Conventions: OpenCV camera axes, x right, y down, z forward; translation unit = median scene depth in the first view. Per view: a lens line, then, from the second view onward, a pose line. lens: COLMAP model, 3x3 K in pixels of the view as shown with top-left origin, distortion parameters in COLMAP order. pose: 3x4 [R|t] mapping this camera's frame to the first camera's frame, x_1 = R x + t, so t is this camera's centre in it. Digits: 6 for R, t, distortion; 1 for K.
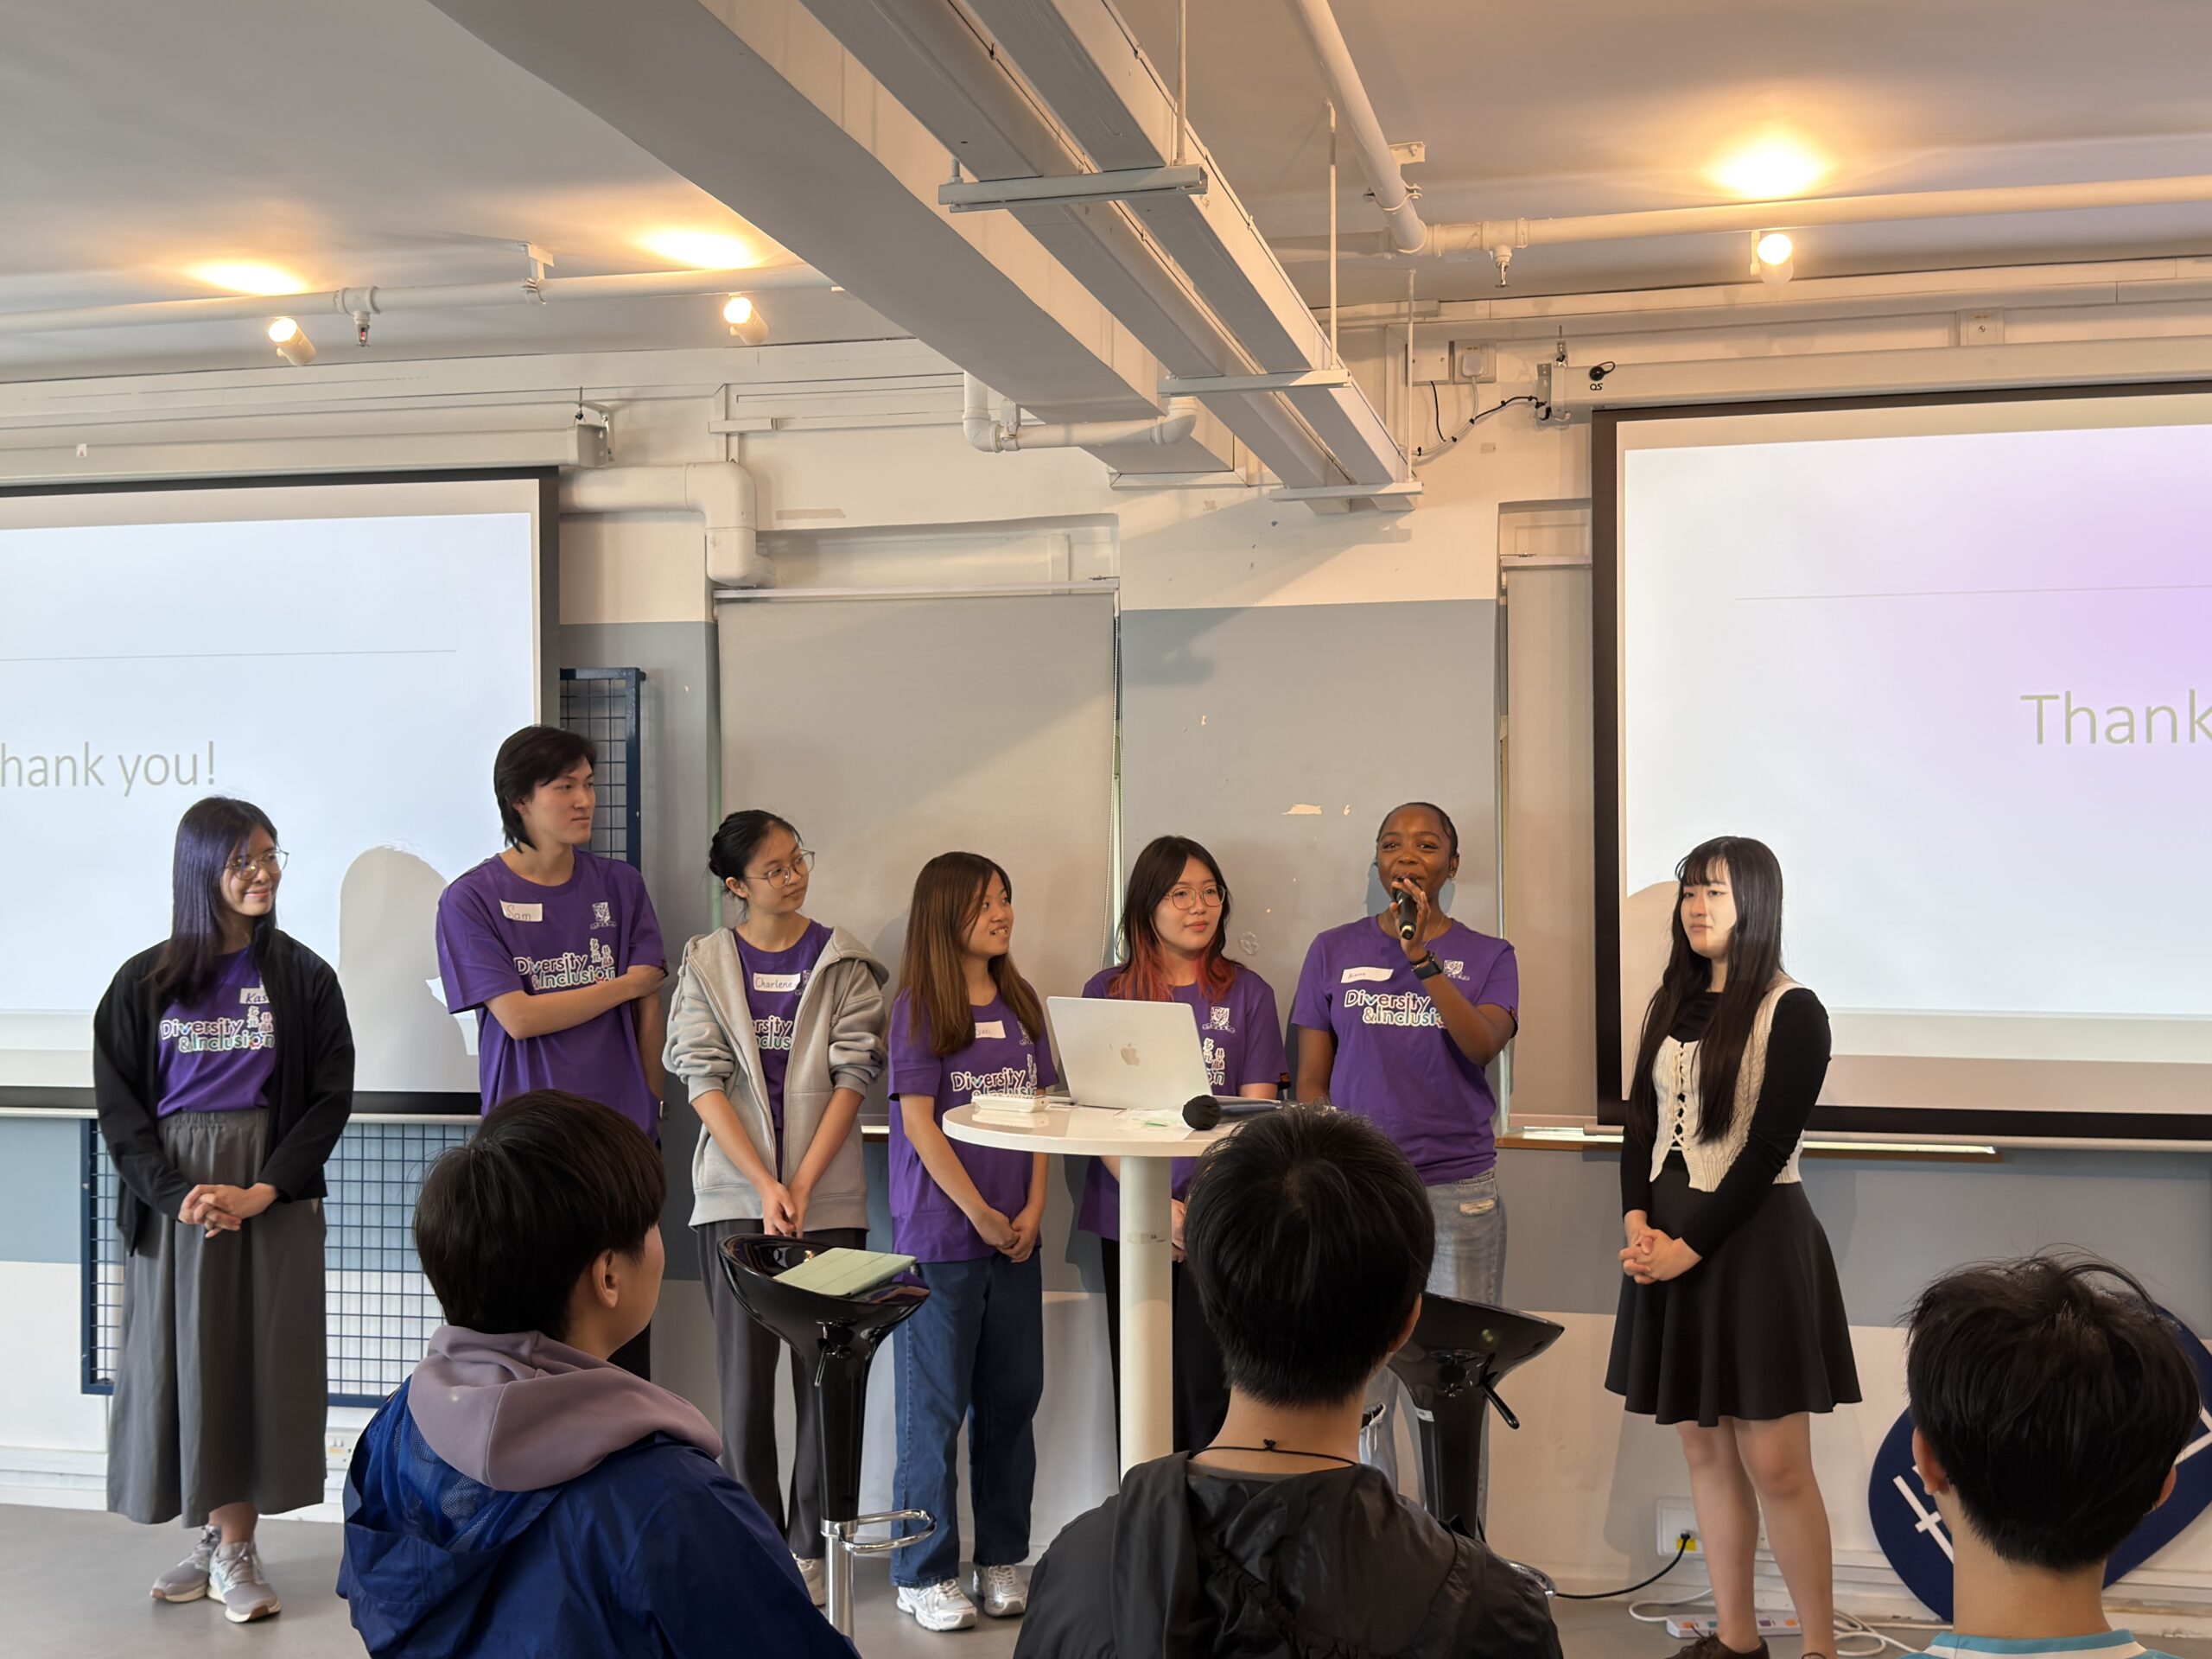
lens RADIAL K [[2439.3, 0, 1089.3], [0, 2439.3, 850.2], [0, 0, 1]] dist [0.066236, 0.000000]
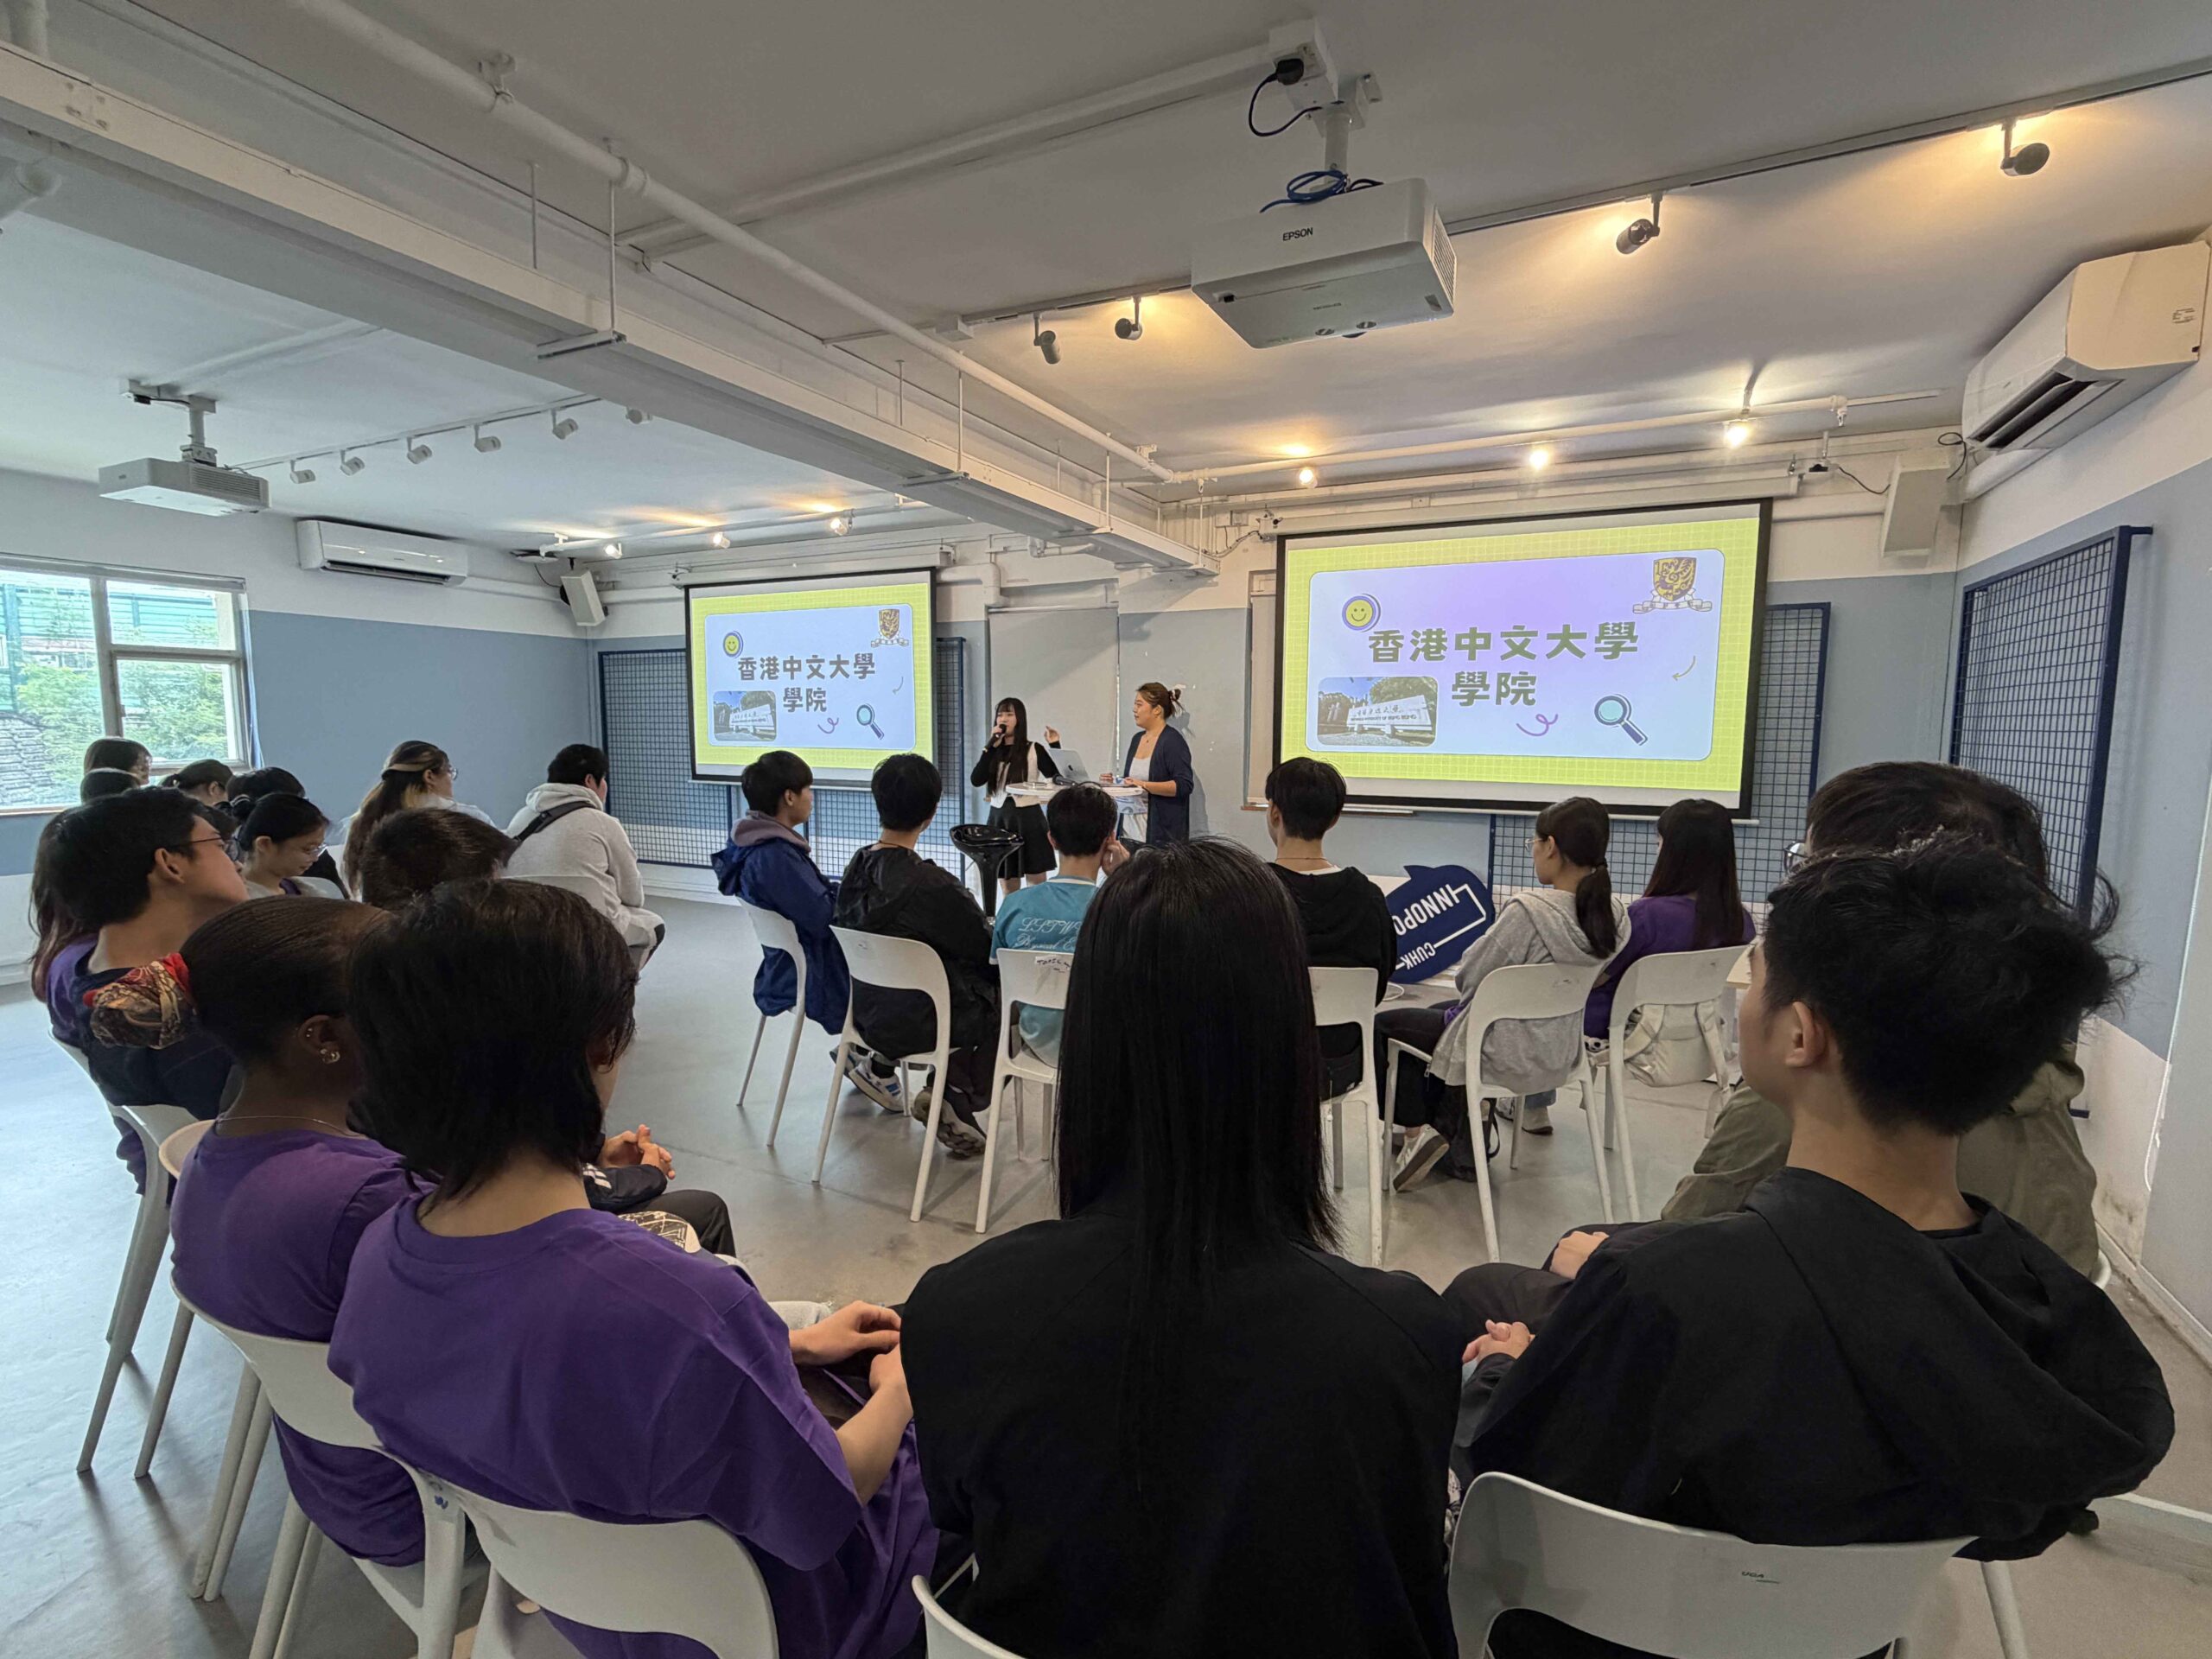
lens RADIAL K [[1037.9, 0, 1096.2], [0, 1037.9, 849.6], [0, 0, 1]] dist [-0.001428, 0.000469]
pose [[0.971808, 0.037332, -0.232800, 0.282347], [-0.009048, 0.992563, 0.121399, 0.025774], [0.235600, -0.115870, 0.964918, -0.183557]]
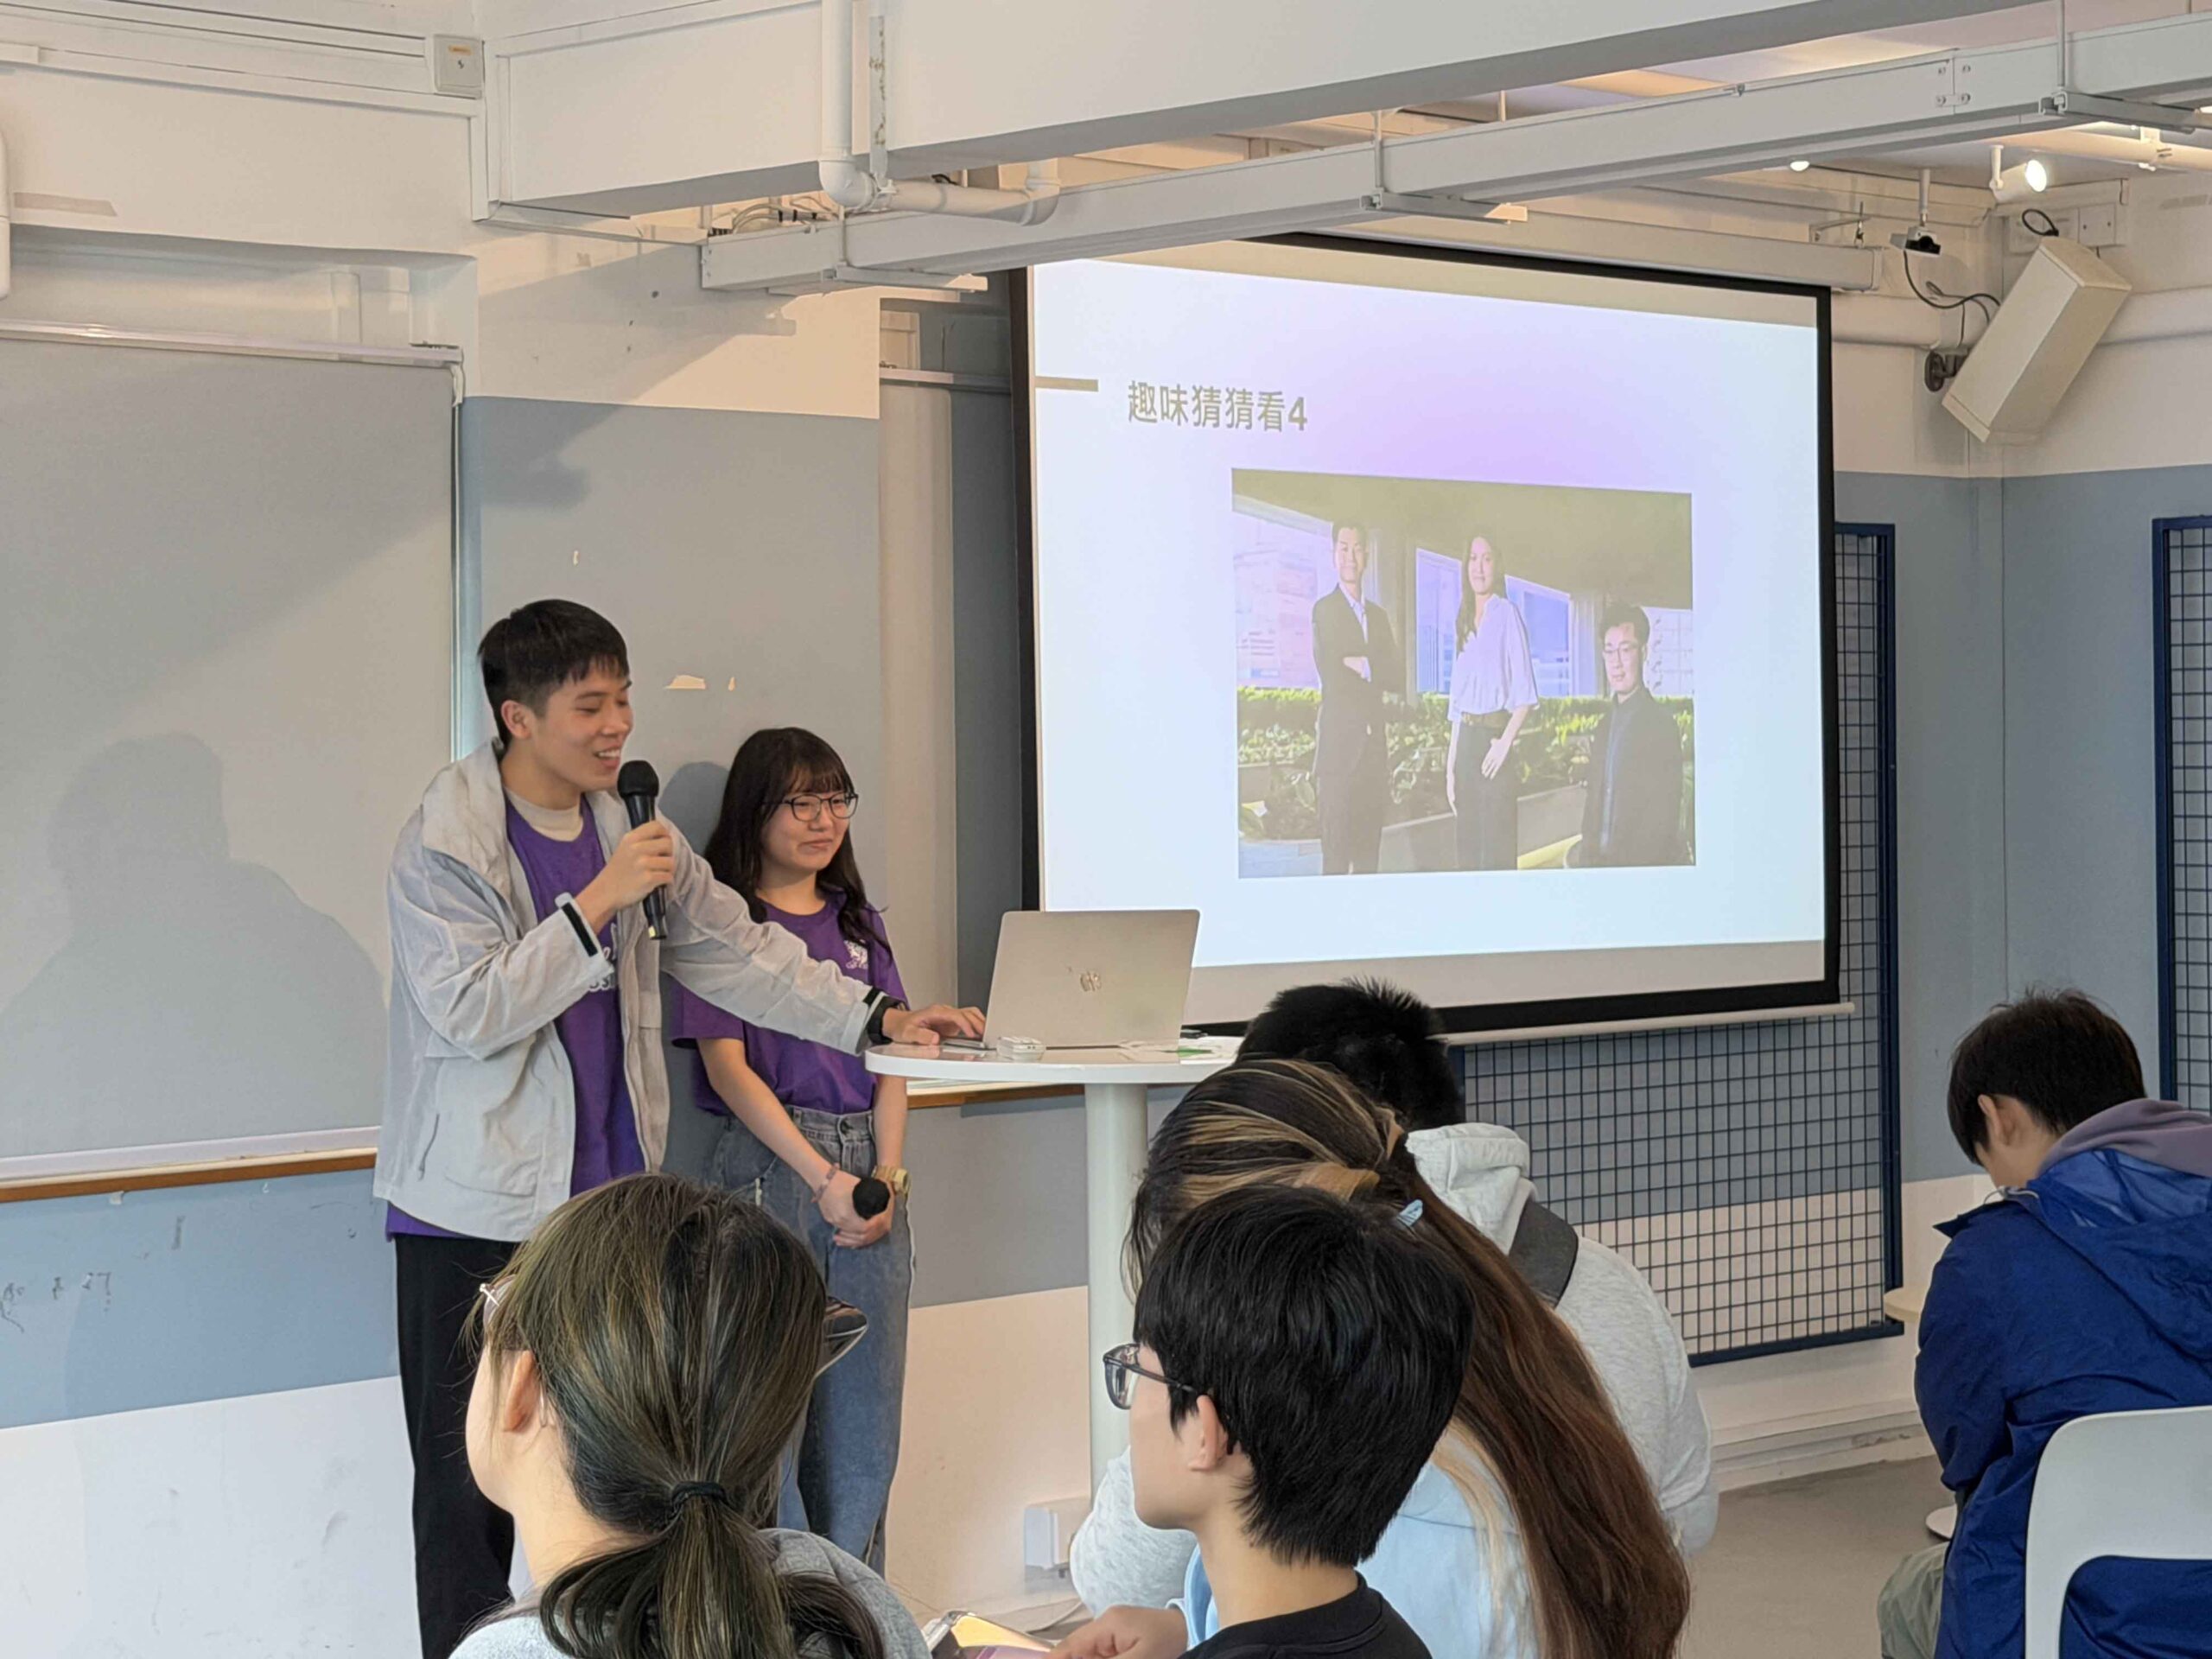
lens RADIAL K [[4343.0, 0, 1089.5], [0, 4343.0, 813.2], [0, 0, 1]] dist [0.063362, 0.000000]
pose [[0.548870, -0.013821, 0.835793, -0.970665], [0.011183, 0.999895, 0.009191, 0.012471], [-0.835833, 0.004302, 0.548967, 0.174862]]
